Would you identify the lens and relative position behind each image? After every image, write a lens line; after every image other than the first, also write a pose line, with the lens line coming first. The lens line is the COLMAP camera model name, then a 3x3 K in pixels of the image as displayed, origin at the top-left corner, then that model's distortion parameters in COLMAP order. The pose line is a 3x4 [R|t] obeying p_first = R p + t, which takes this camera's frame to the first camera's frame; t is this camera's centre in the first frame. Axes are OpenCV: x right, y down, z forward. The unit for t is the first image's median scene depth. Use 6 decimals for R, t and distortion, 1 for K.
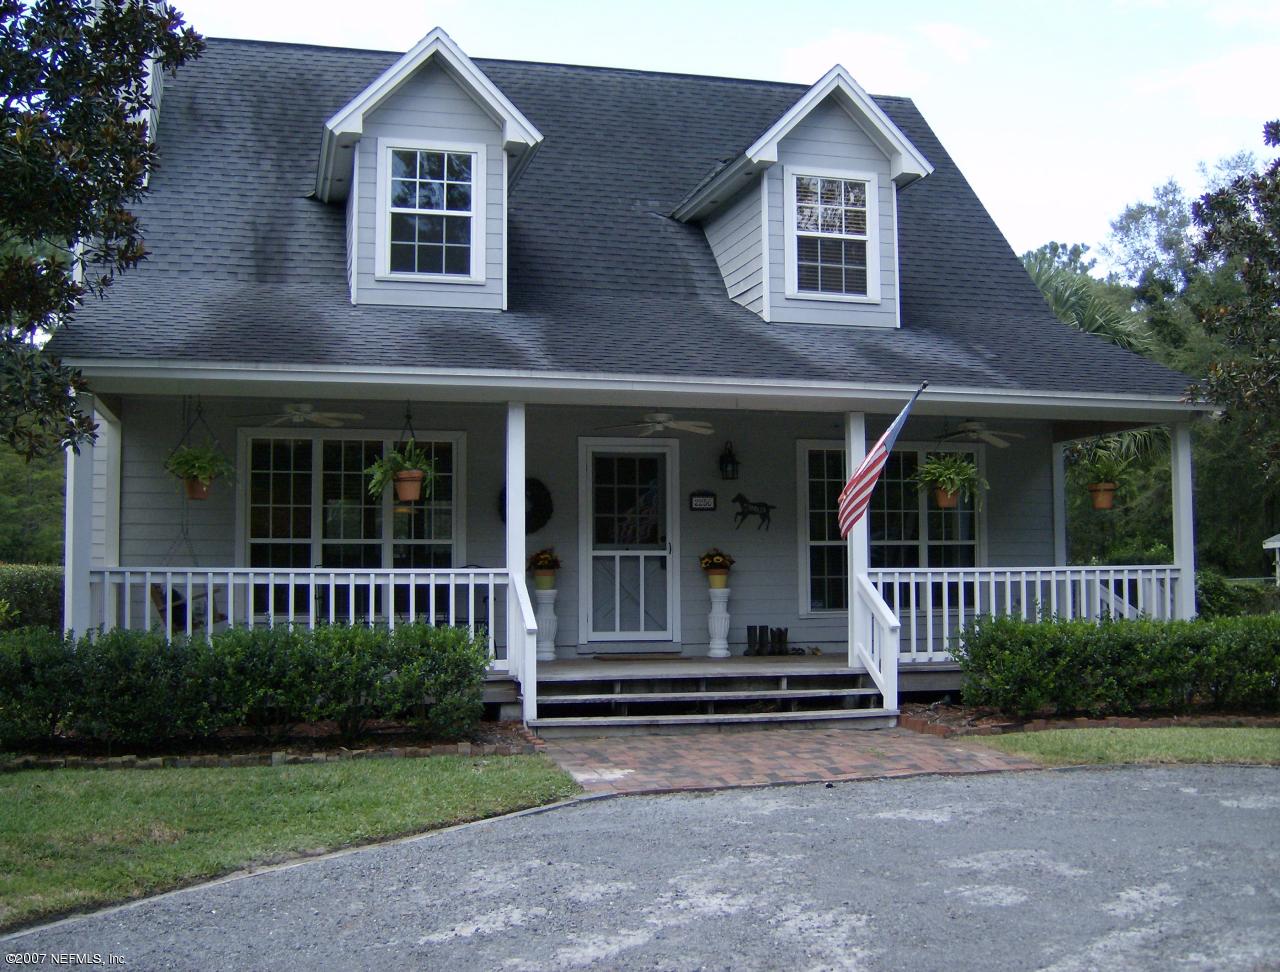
lens RADIAL K [[1414.3, 0, 640.0], [0, 1414.3, 486.0], [0, 0, 1]] dist [-0.190235, 0.148067]
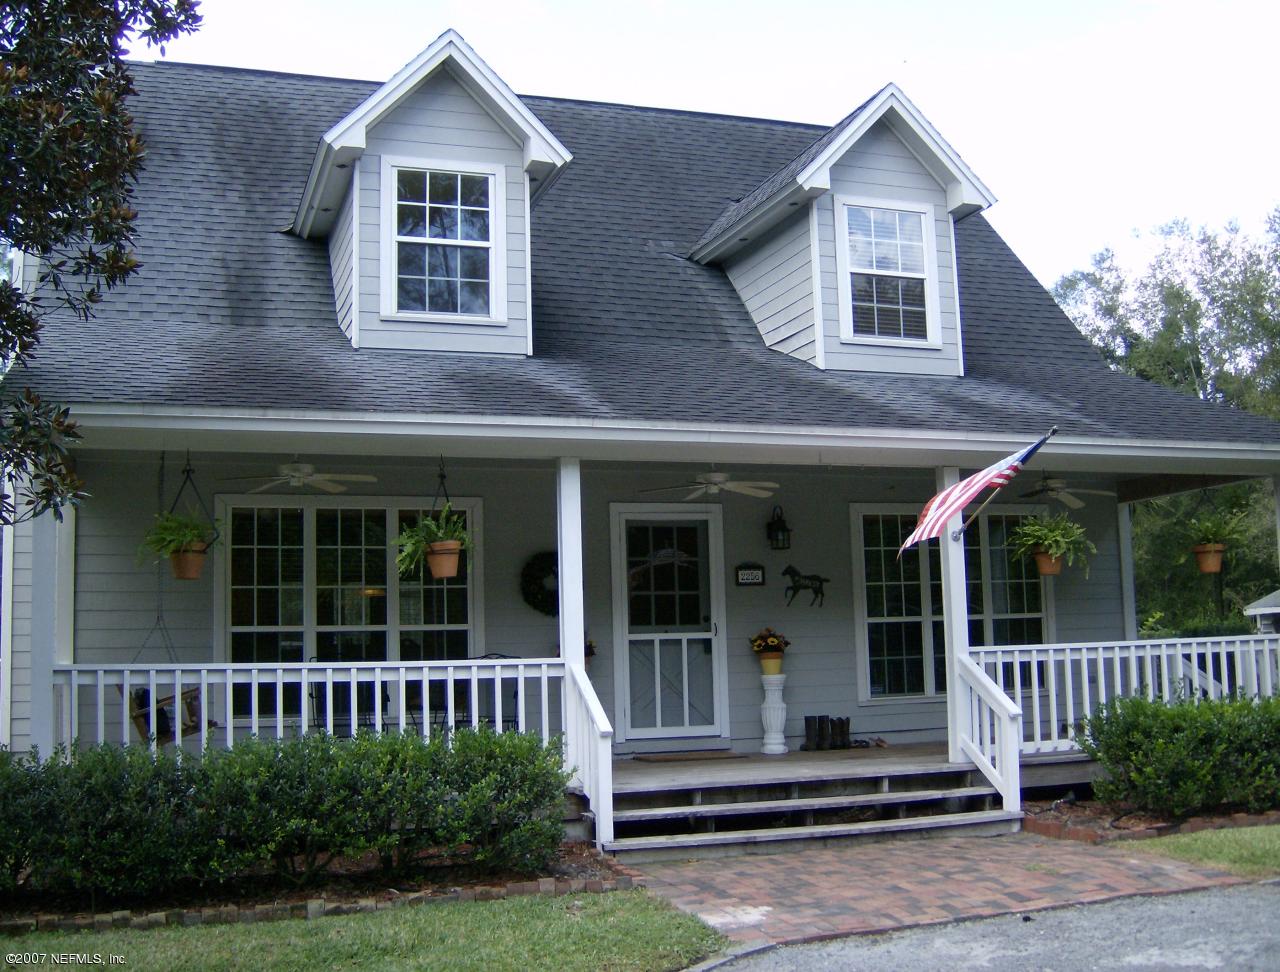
lens RADIAL K [[1414.3, 0, 640.0], [0, 1414.3, 486.0], [0, 0, 1]] dist [-0.190235, 0.148067]
pose [[0.997191, -0.012392, 0.073875, -0.094371], [0.016619, 0.998243, -0.056875, 0.004760], [-0.073040, 0.057943, 0.995644, 0.143473]]
